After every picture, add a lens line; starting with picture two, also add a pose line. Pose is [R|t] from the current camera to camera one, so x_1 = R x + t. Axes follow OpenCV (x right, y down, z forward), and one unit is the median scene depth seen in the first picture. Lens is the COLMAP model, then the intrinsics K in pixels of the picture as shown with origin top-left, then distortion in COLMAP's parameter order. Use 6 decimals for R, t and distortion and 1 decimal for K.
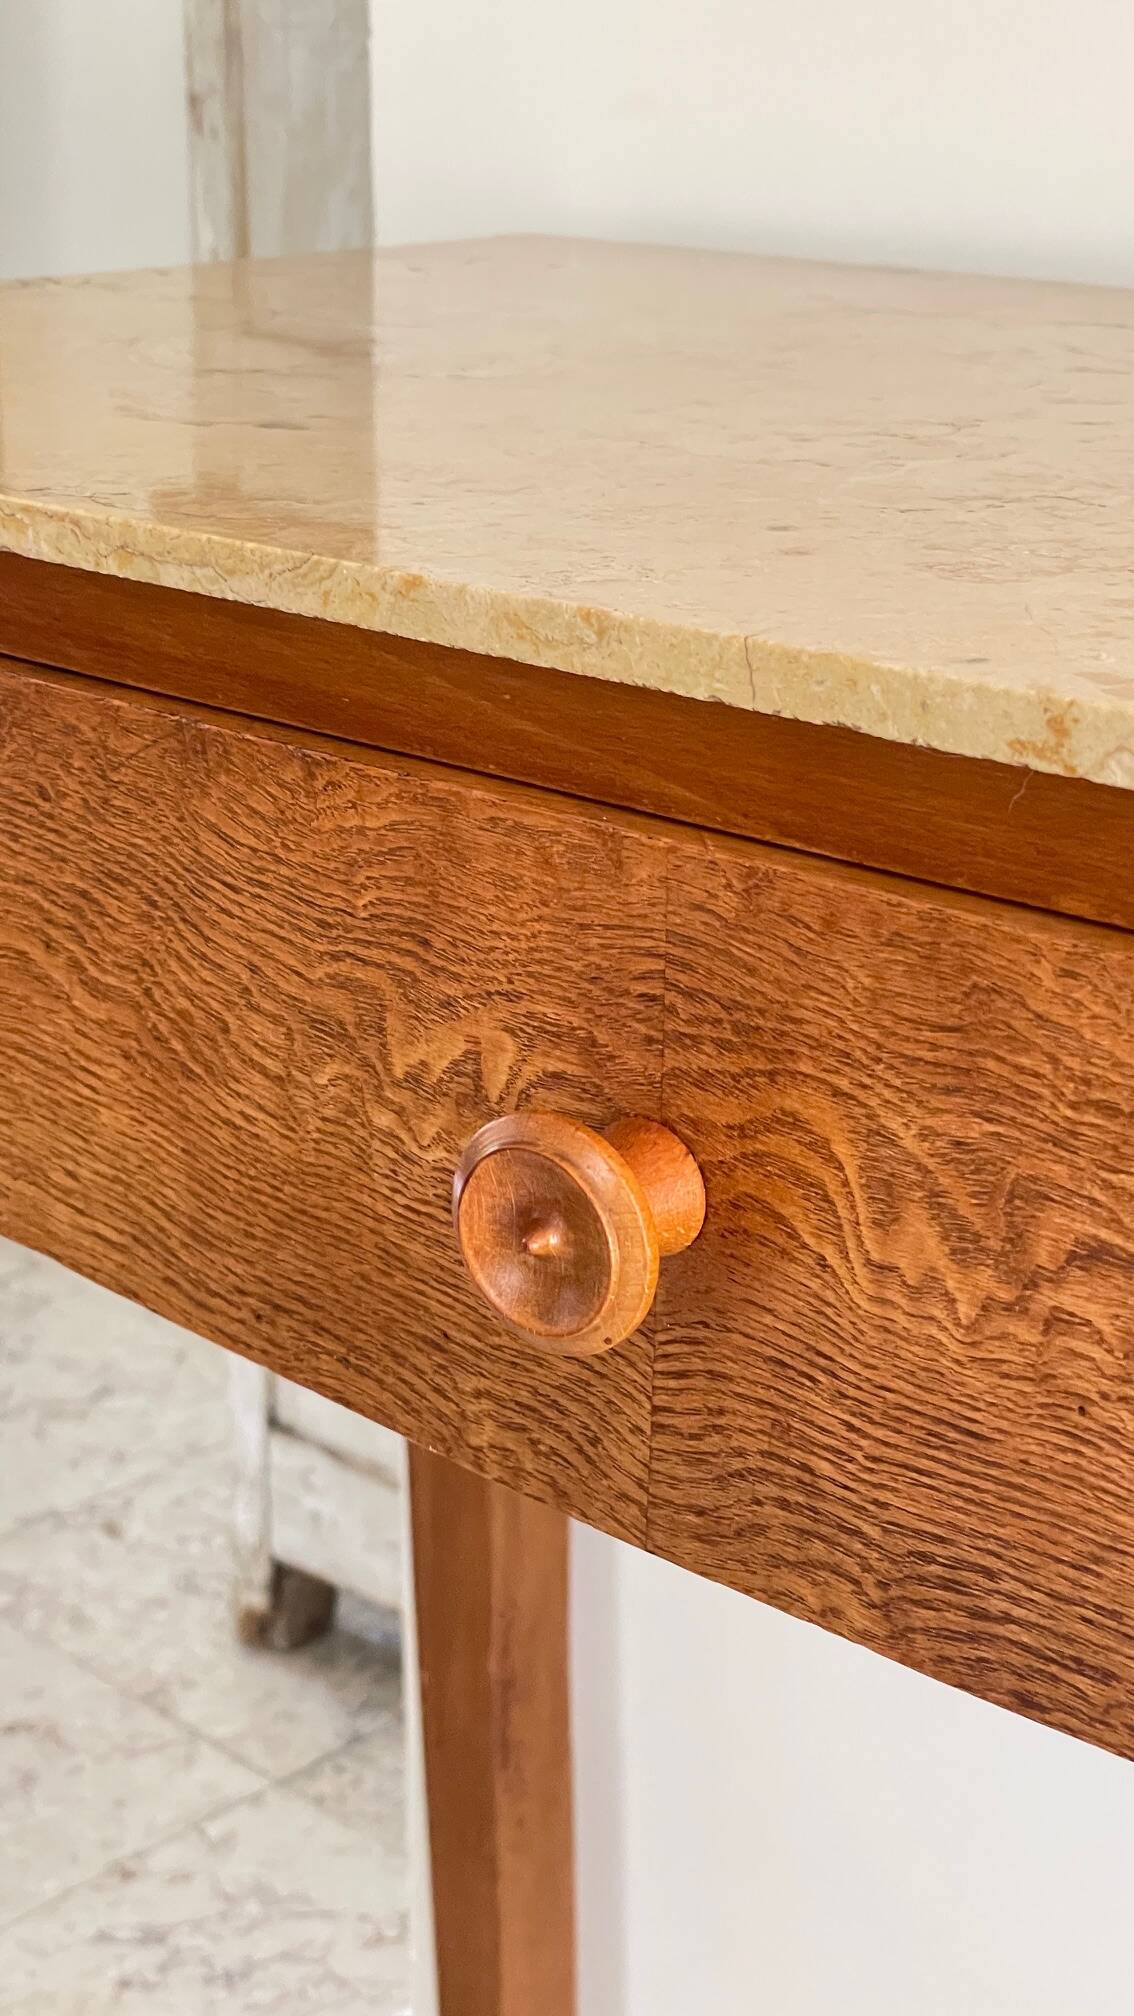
lens RADIAL K [[3010.5, 0, 607.0], [0, 3010.5, 1006.1], [0, 0, 1]] dist [0.089934, 0.000000]
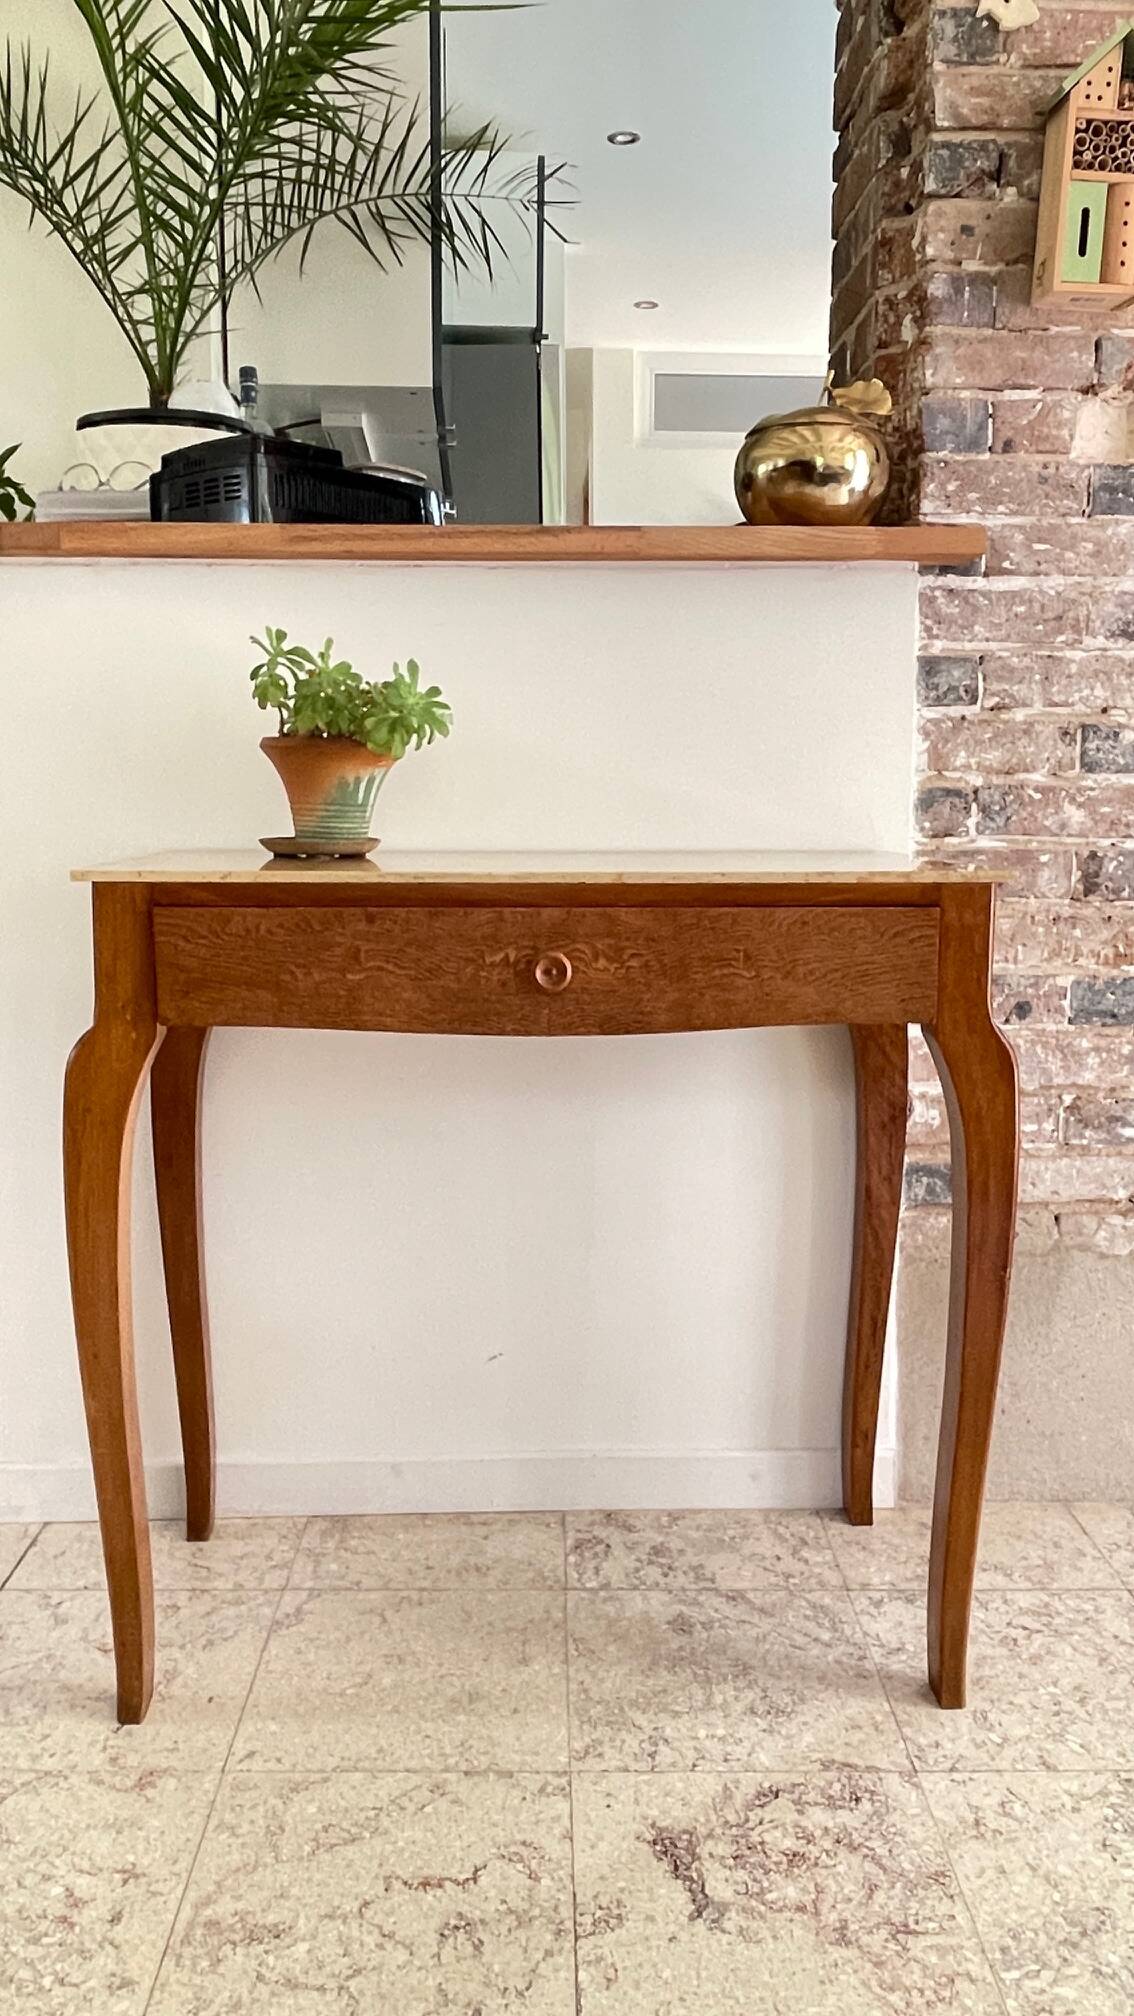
lens RADIAL K [[1500.8, 0, 552.5], [0, 1500.8, 986.8], [0, 0, 1]] dist [0.024522, -0.055006]
pose [[0.714422, -0.098671, 0.692723, -2.054227], [0.234309, 0.966587, -0.103968, 0.407790], [-0.659318, 0.236588, 0.713670, -1.122401]]
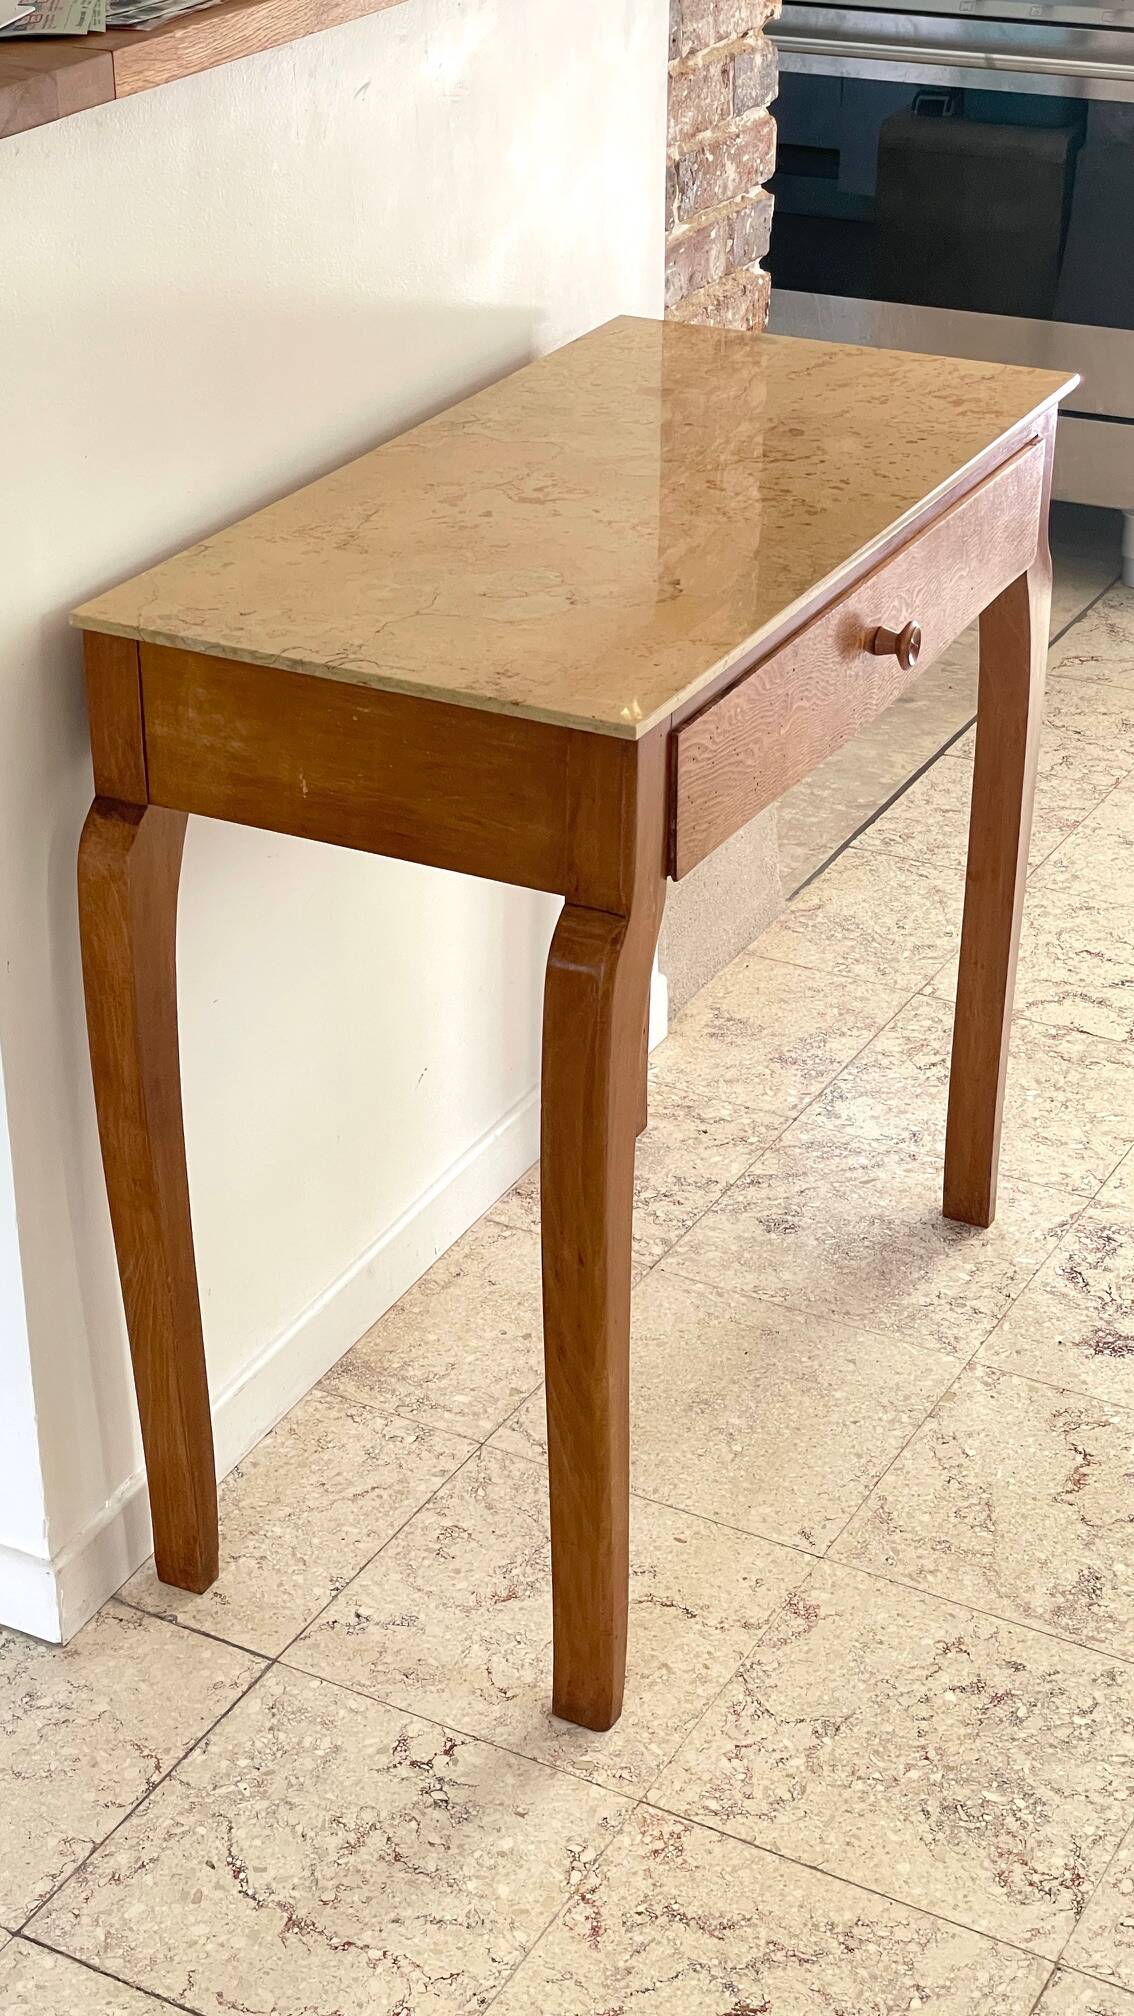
lens RADIAL K [[3010.5, 0, 538.3], [0, 3010.5, 1002.9], [0, 0, 1]] dist [0.089934, 0.000000]
pose [[-0.257634, -0.459239, 0.850132, -4.583691], [0.317285, 0.790837, 0.523362, -2.300305], [-0.912664, 0.404569, -0.058037, 2.232811]]
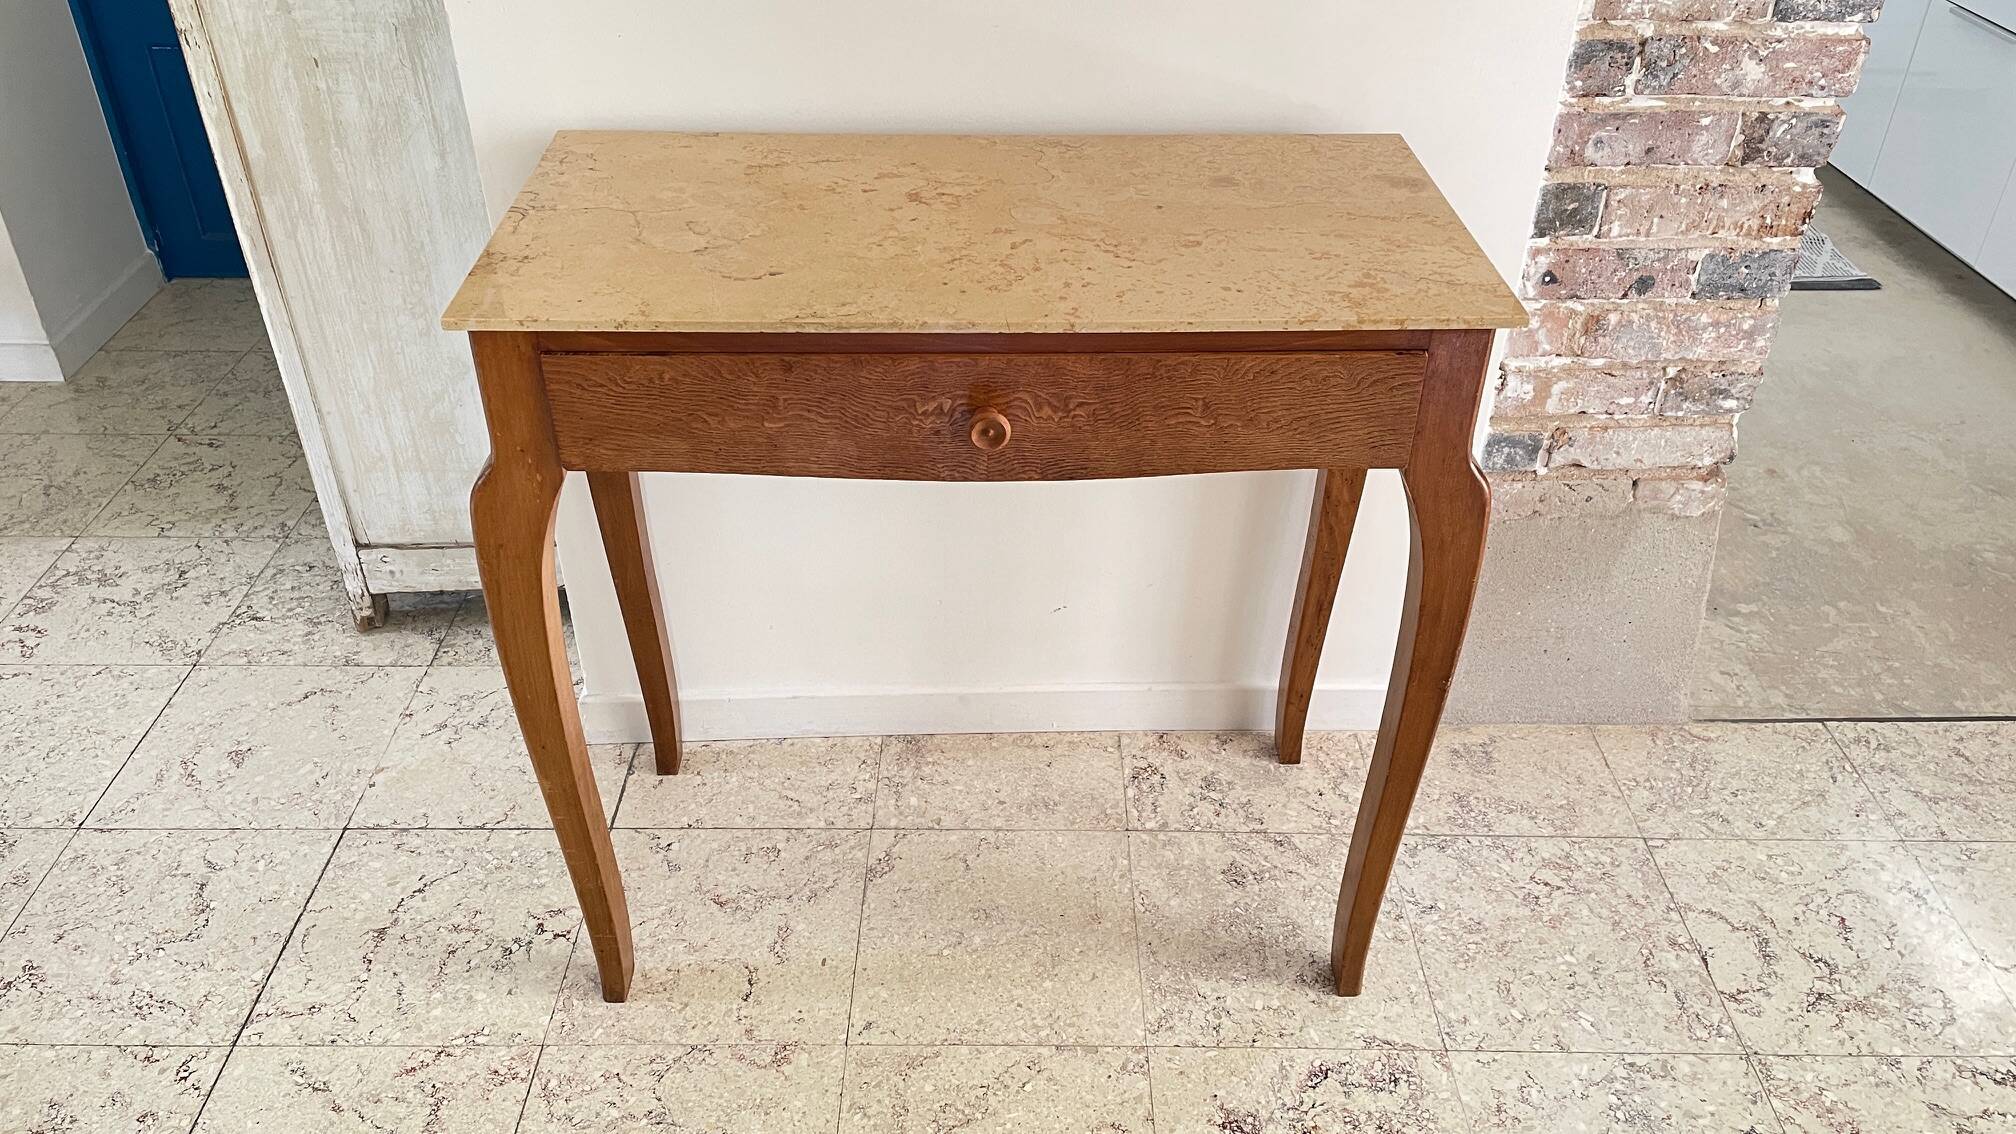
lens RADIAL K [[1500.8, 0, 1018.5], [0, 1500.8, 560.8], [0, 0, 1]] dist [0.024522, -0.055006]
pose [[0.715149, -0.399368, 0.573645, -1.854666], [0.222421, 0.908061, 0.354900, -0.712057], [-0.662640, -0.126215, 0.738226, -0.851408]]
